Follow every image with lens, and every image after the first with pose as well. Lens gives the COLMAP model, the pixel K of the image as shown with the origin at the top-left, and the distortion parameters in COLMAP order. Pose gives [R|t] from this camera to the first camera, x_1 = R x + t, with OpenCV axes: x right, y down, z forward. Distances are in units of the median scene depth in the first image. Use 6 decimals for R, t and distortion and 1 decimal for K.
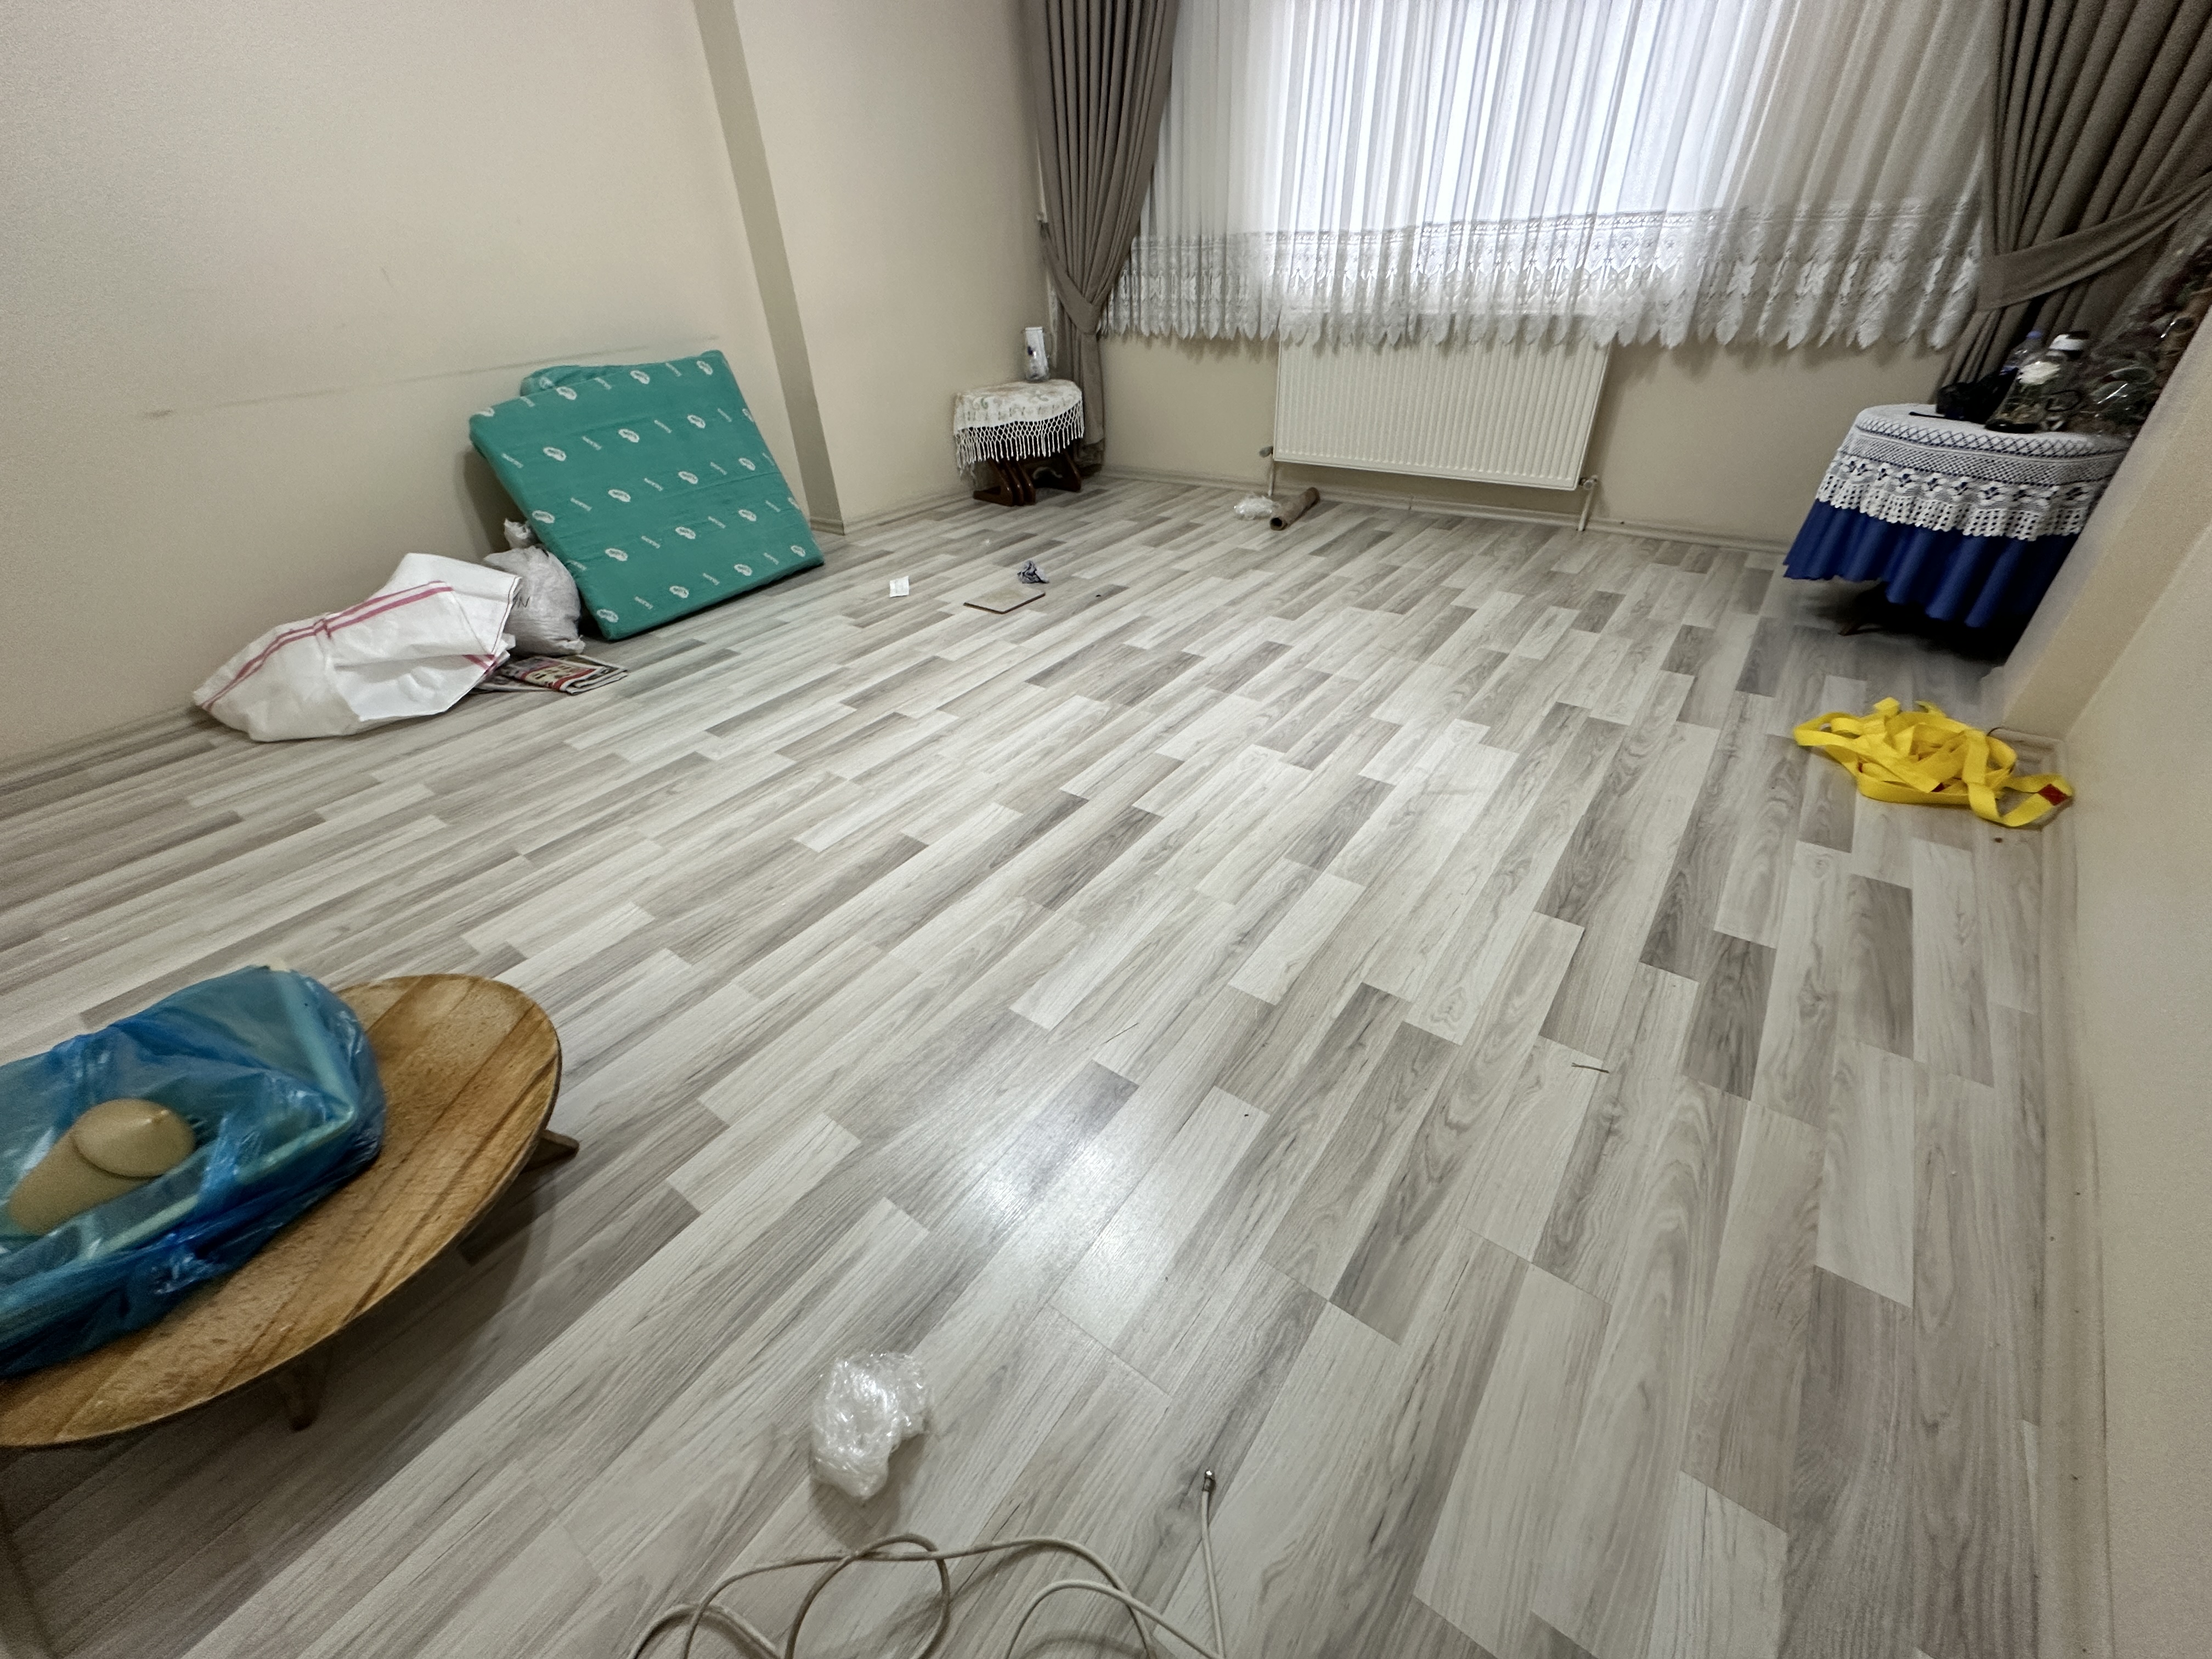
lens RADIAL K [[878.6, 0, 1109.0], [0, 878.6, 832.8], [0, 0, 1]] dist [-0.003069, 0.000577]
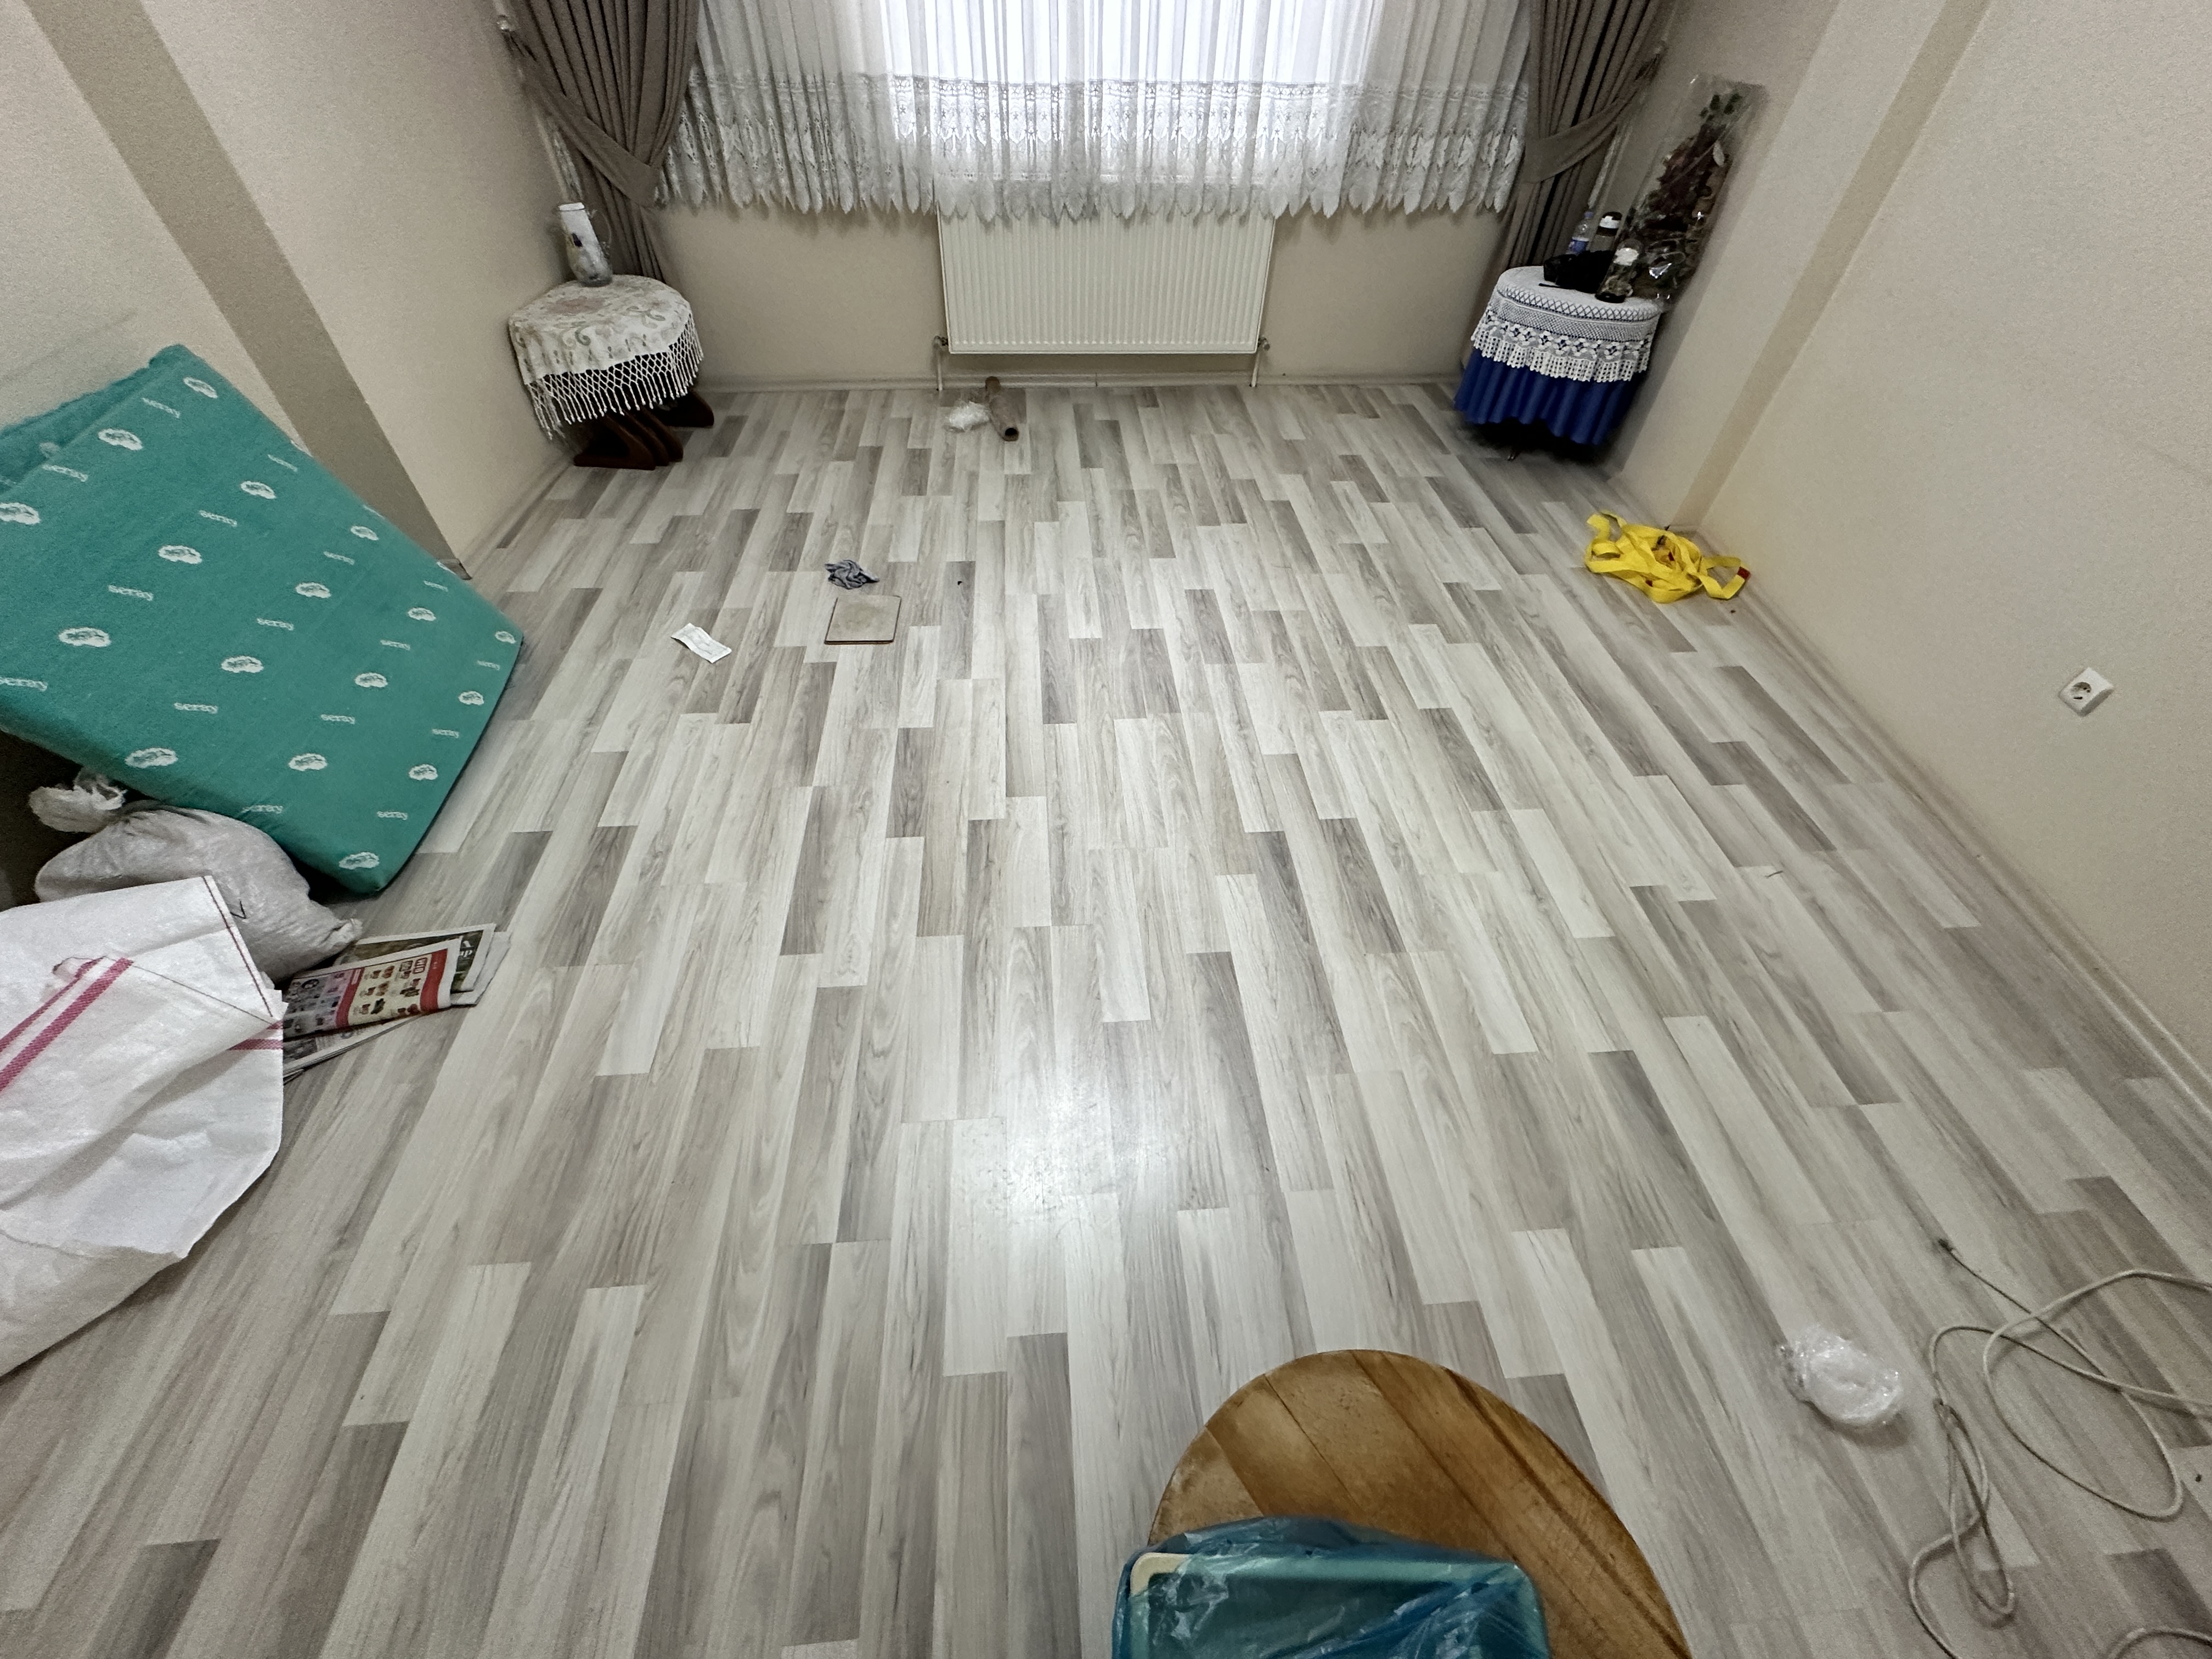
lens RADIAL K [[878.6, 0, 1107.5], [0, 878.6, 831.2], [0, 0, 1]] dist [-0.003069, 0.000577]
pose [[0.752515, -0.435523, 0.494004, -0.591046], [0.319150, 0.897309, 0.304924, -0.359119], [-0.576076, -0.071799, 0.814236, 0.250193]]
